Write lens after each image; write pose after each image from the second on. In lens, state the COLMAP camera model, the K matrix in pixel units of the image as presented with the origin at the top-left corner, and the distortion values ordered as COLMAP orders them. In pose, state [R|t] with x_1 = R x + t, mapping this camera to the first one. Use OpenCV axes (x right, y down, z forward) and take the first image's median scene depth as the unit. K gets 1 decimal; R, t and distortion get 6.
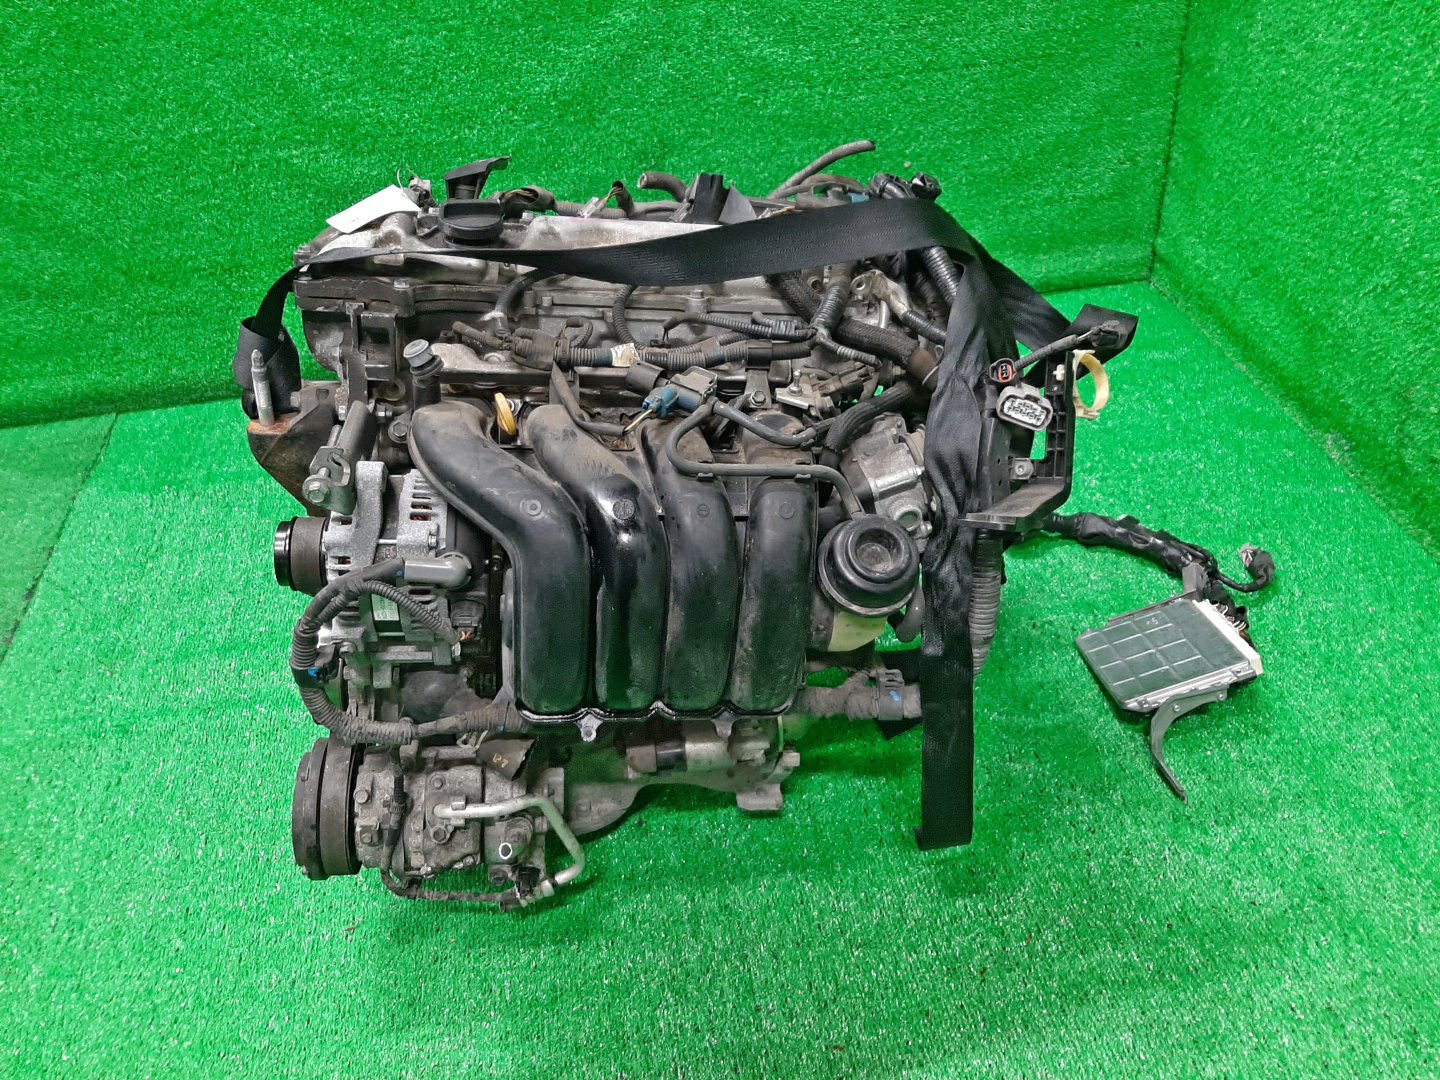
lens RADIAL K [[1097.3, 0, 713.8], [0, 1097.3, 535.4], [0, 0, 1]] dist [-0.006510, -0.015683]
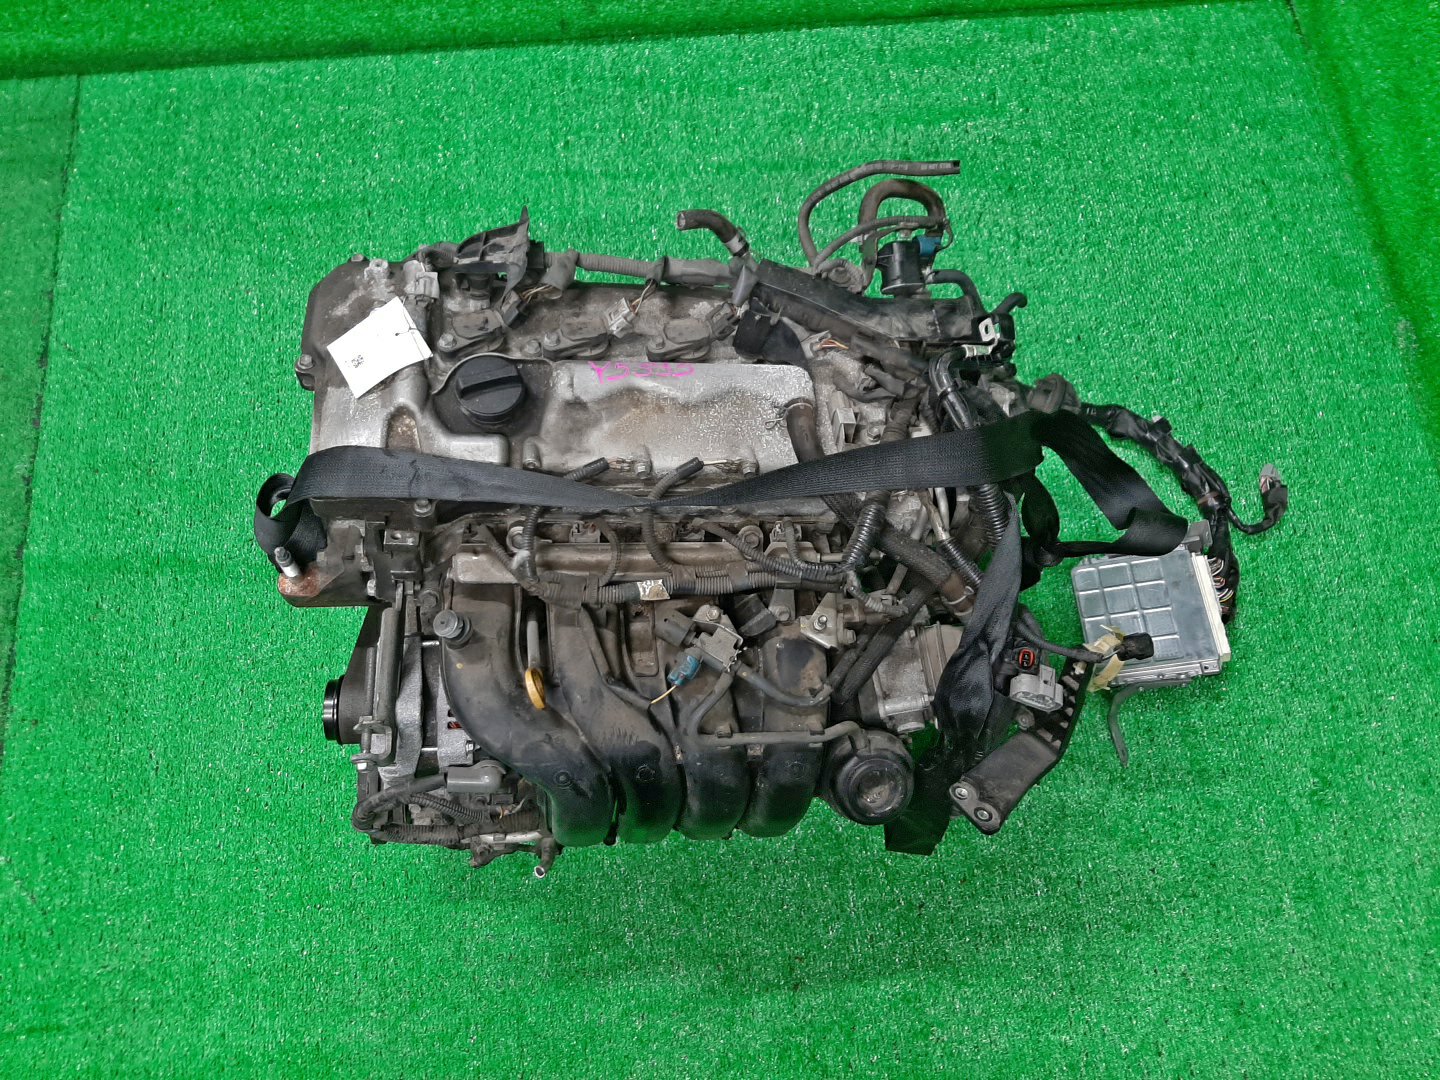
lens RADIAL K [[1097.3, 0, 726.2], [0, 1097.3, 535.0], [0, 0, 1]] dist [-0.006510, -0.015683]
pose [[0.997317, 0.071093, 0.017471, -0.029436], [-0.069800, 0.851443, 0.519781, -0.601988], [0.022077, -0.519606, 0.854121, 0.148835]]
